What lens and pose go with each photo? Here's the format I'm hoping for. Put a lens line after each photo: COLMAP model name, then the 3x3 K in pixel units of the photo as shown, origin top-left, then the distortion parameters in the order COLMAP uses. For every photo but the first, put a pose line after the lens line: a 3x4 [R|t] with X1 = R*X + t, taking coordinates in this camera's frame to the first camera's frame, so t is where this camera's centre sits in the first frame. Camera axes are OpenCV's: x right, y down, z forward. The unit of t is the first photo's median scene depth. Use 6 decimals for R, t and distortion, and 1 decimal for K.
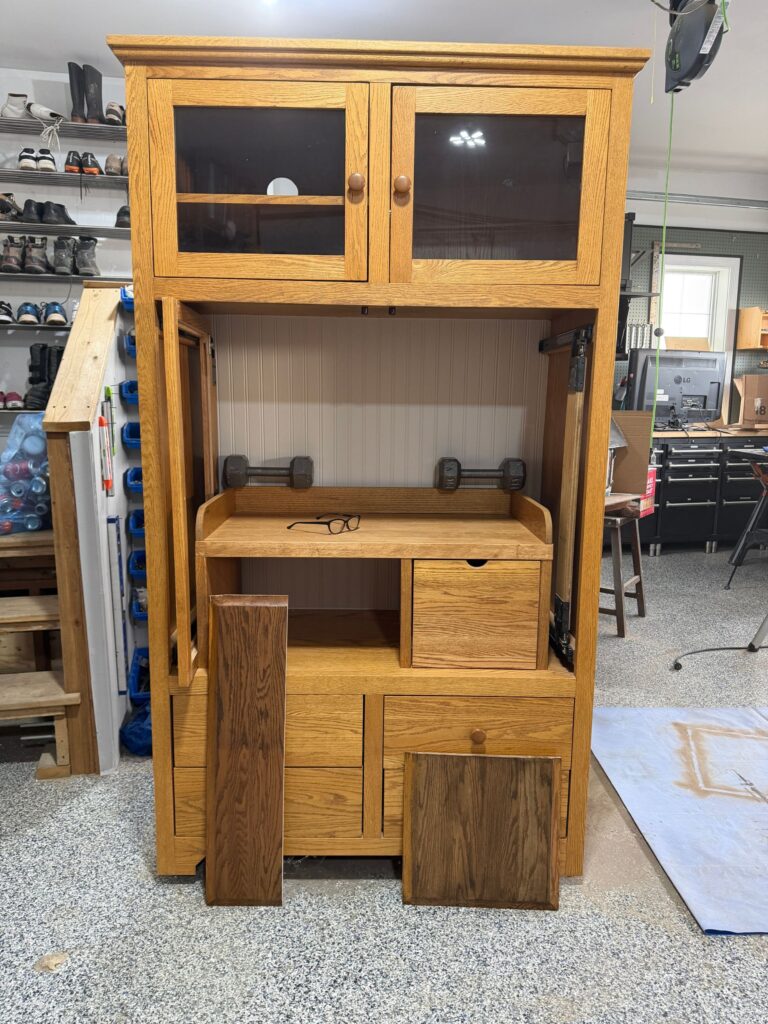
lens RADIAL K [[663.3, 0, 388.4], [0, 663.3, 509.4], [0, 0, 1]] dist [0.028730, -0.003561]
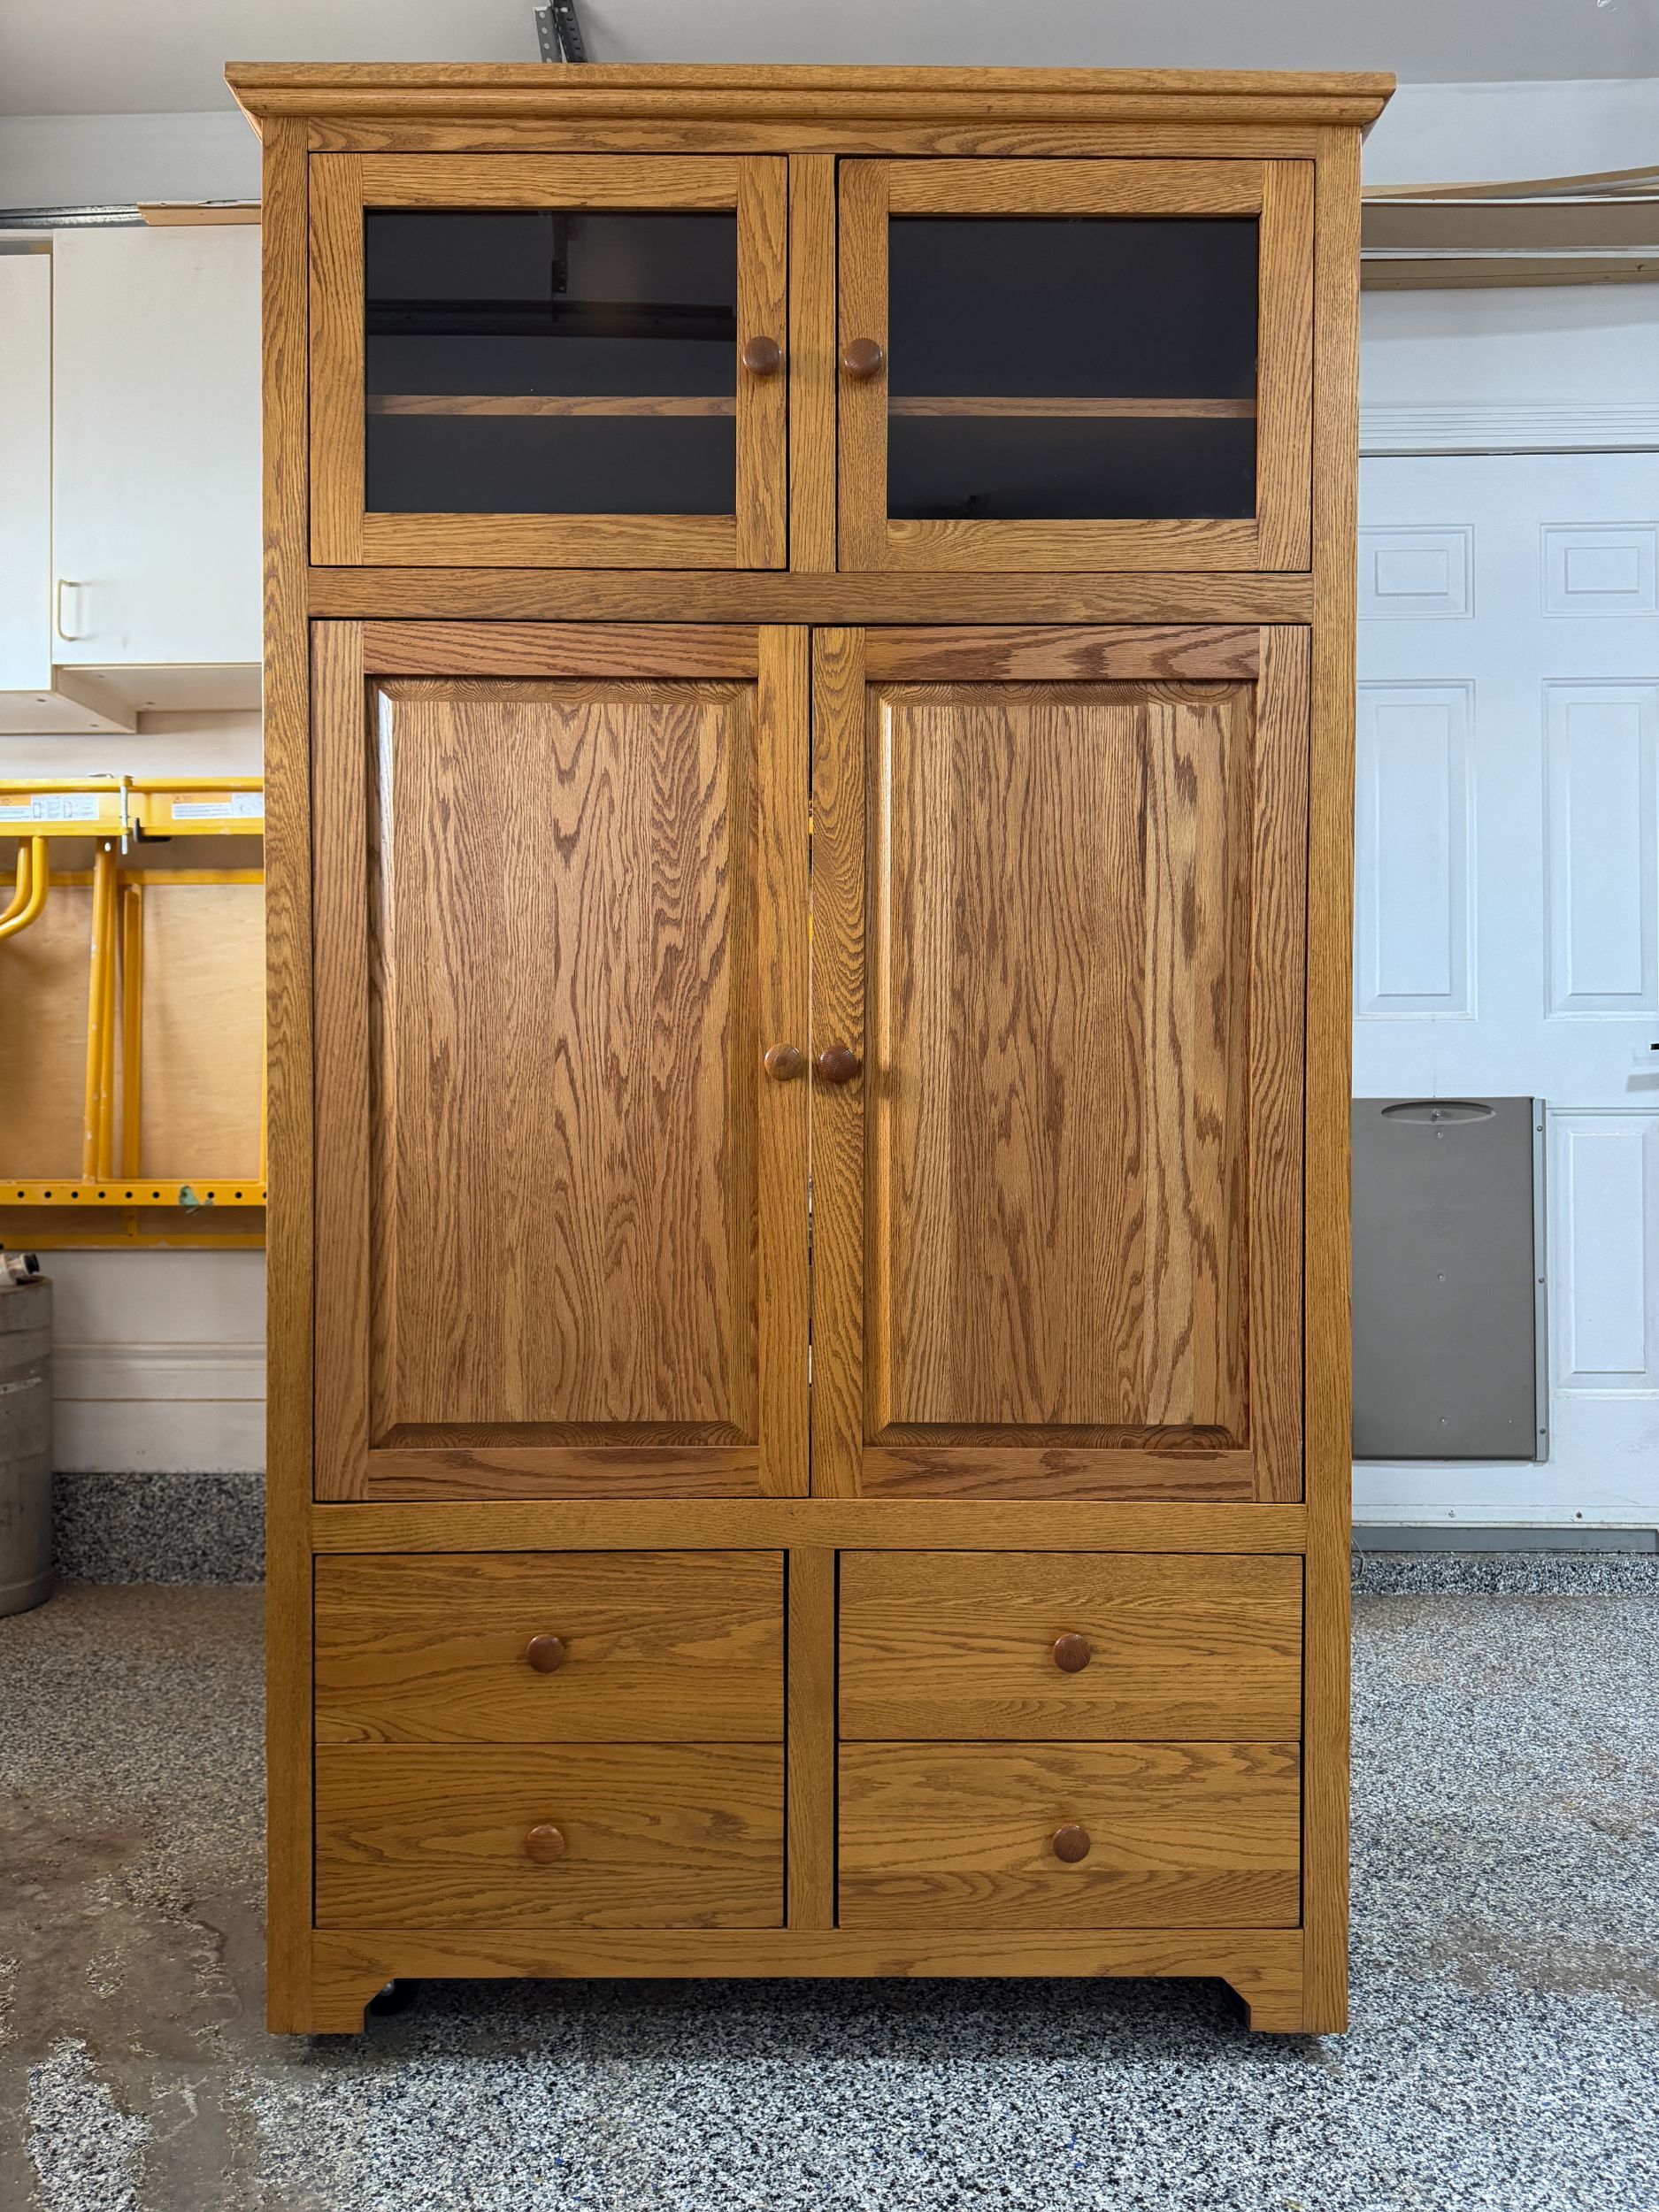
lens RADIAL K [[1566.3, 0, 834.4], [0, 1566.3, 1092.7], [0, 0, 1]] dist [0.026657, 0.002406]
pose [[0.999900, -0.012087, -0.007319, 0.003488], [0.010988, 0.990770, -0.135105, 0.147509], [0.008884, 0.135011, 0.990804, 0.008648]]
